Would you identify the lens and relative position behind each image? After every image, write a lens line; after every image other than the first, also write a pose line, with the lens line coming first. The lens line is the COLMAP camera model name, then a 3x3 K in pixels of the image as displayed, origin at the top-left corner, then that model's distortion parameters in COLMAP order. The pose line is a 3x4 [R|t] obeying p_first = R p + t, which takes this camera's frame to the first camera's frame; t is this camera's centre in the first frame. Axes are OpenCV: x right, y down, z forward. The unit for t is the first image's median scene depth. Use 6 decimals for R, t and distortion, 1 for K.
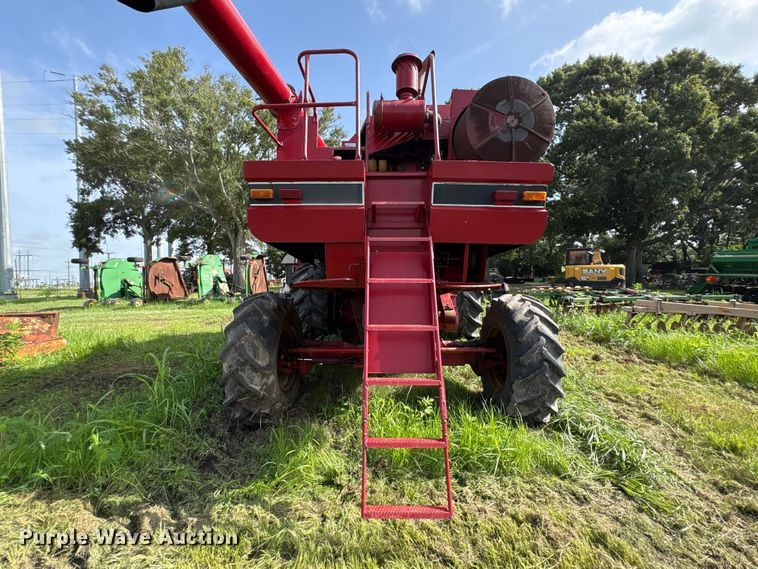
lens RADIAL K [[313.7, 0, 373.6], [0, 313.7, 280.9], [0, 0, 1]] dist [-0.002129, -0.000118]
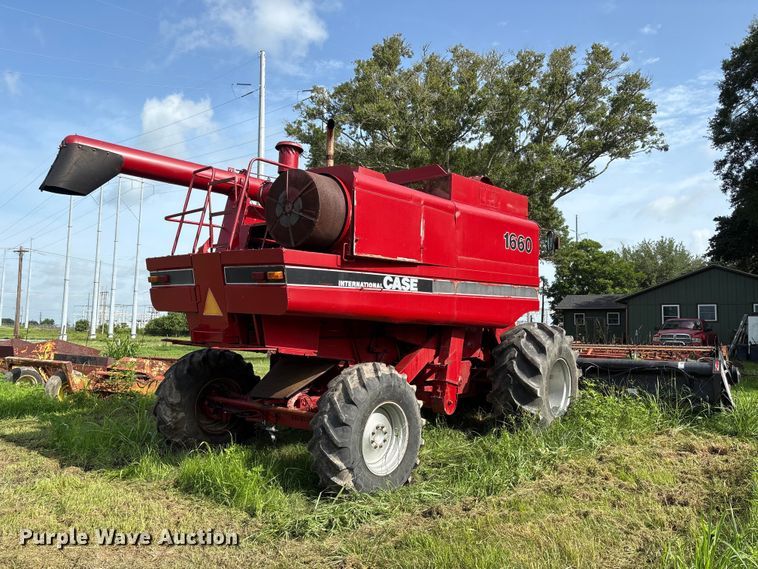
lens RADIAL K [[542.1, 0, 379.0], [0, 542.1, 284.5], [0, 0, 1]] dist [0.167694, -0.230480]
pose [[0.774680, -0.022414, -0.631956, 1.562040], [-0.038017, 0.995913, -0.081925, -0.057811], [0.631210, 0.087490, 0.770662, -0.254360]]
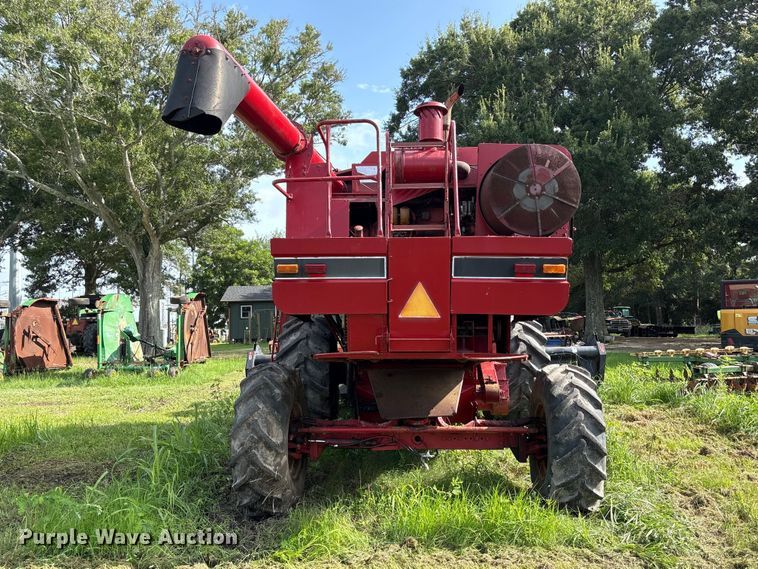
lens RADIAL K [[617.1, 0, 379.0], [0, 617.1, 284.5], [0, 0, 1]] dist [0.040564, -0.001670]
pose [[0.999821, -0.006075, -0.017943, -0.013558], [0.004737, 0.997267, -0.073729, -0.053705], [0.018342, 0.073631, 0.997117, -0.739311]]
